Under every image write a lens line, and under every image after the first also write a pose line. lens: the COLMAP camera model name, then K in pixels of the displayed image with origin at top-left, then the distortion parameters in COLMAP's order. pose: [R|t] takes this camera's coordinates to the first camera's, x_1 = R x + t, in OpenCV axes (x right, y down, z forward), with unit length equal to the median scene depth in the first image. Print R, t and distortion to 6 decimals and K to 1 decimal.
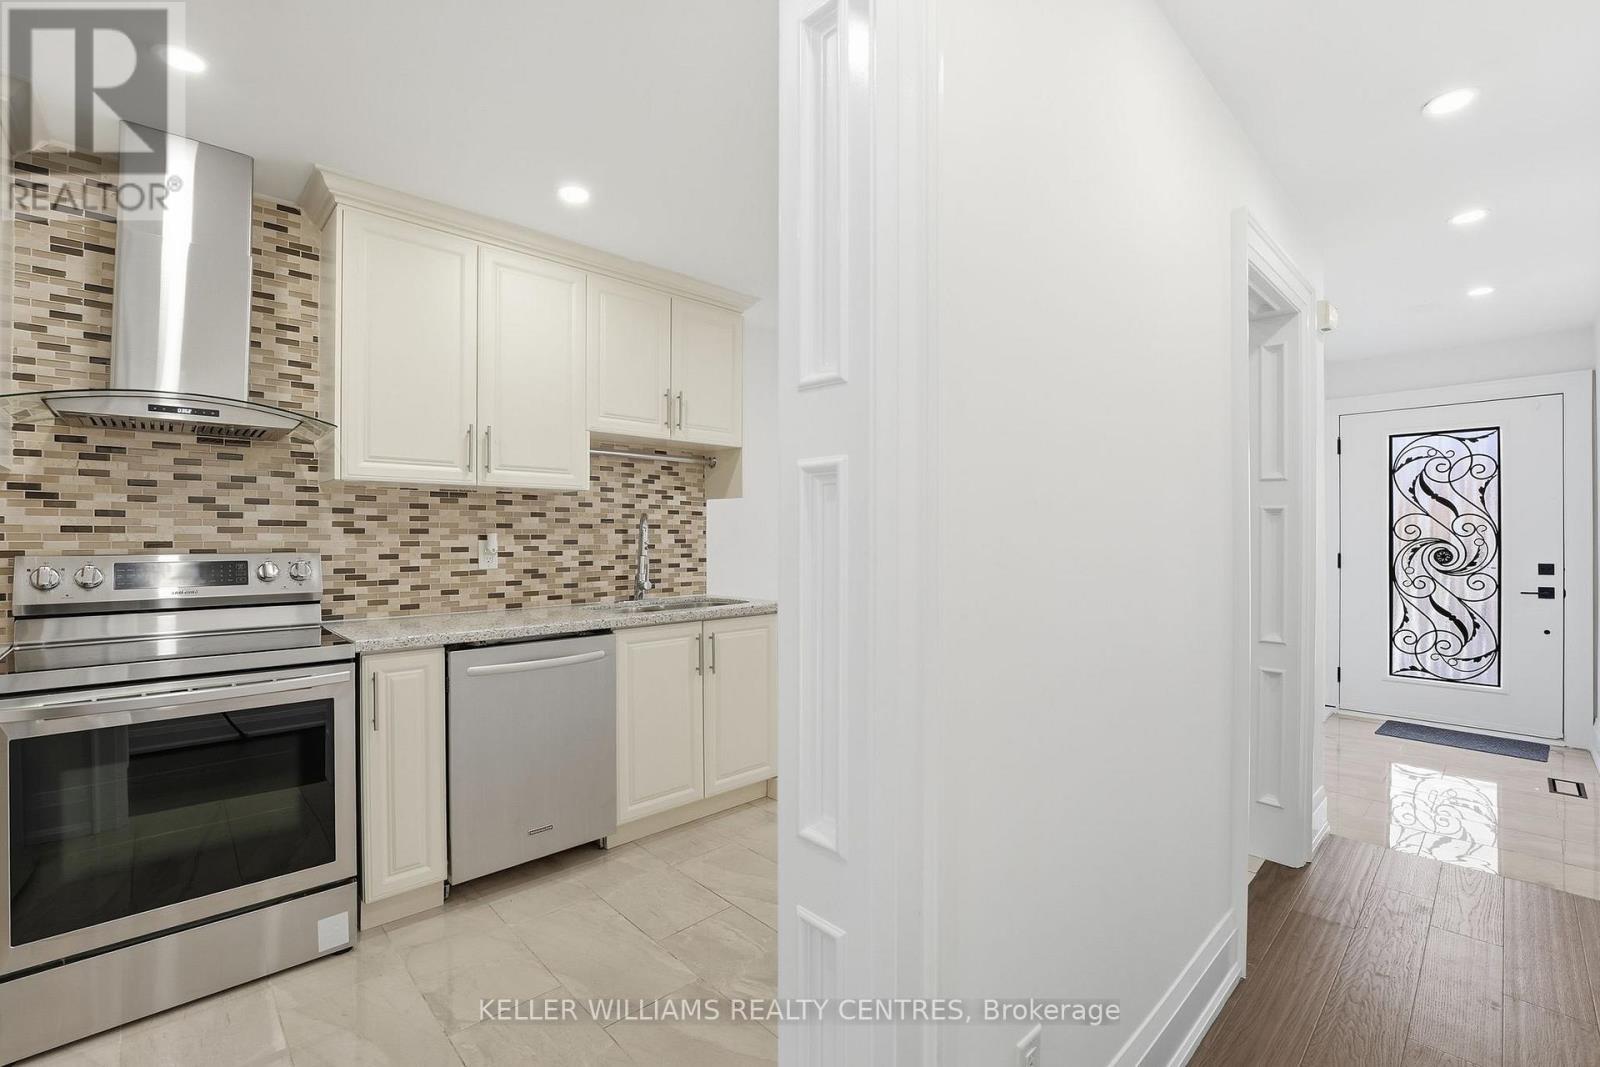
lens RADIAL K [[694.3, 0, 783.5], [0, 694.3, 533.3], [0, 0, 1]] dist [-0.023067, 0.004681]
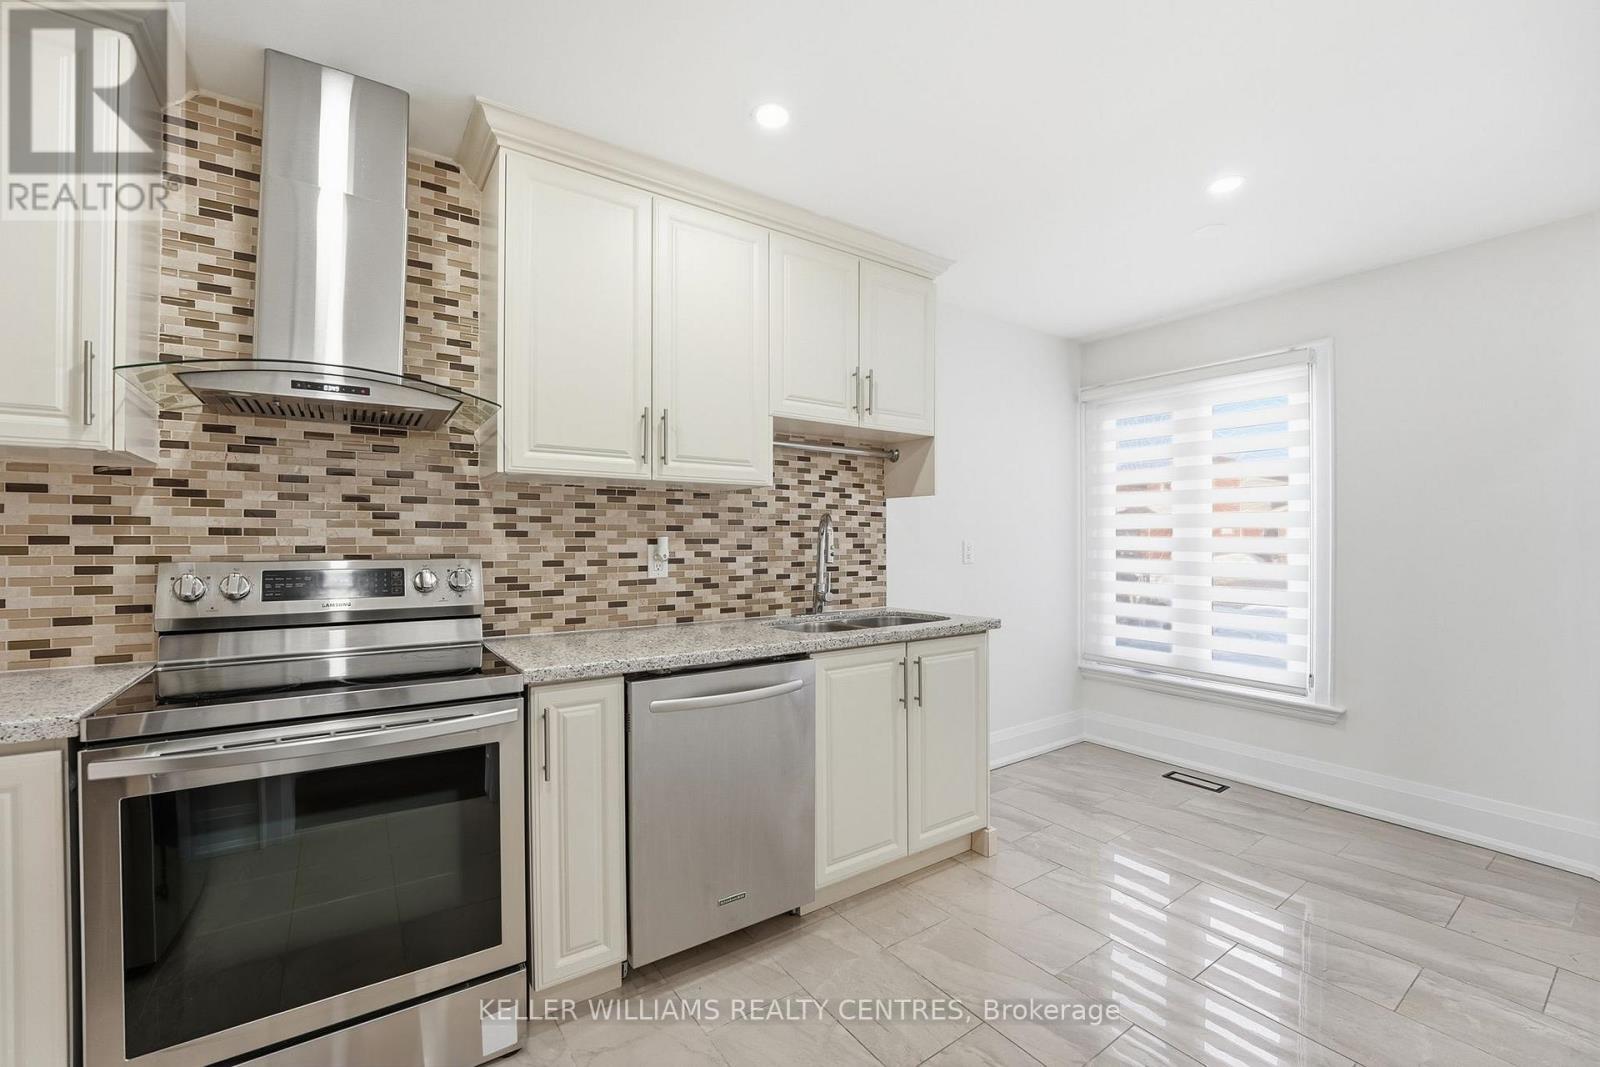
lens RADIAL K [[654.8, 0, 781.0], [0, 654.8, 540.6], [0, 0, 1]] dist [-0.019603, -0.000020]
pose [[0.988231, -0.000299, -0.152967, -0.151737], [0.000728, 0.999996, 0.002746, 0.002670], [0.152966, -0.002825, 0.988227, 0.213632]]
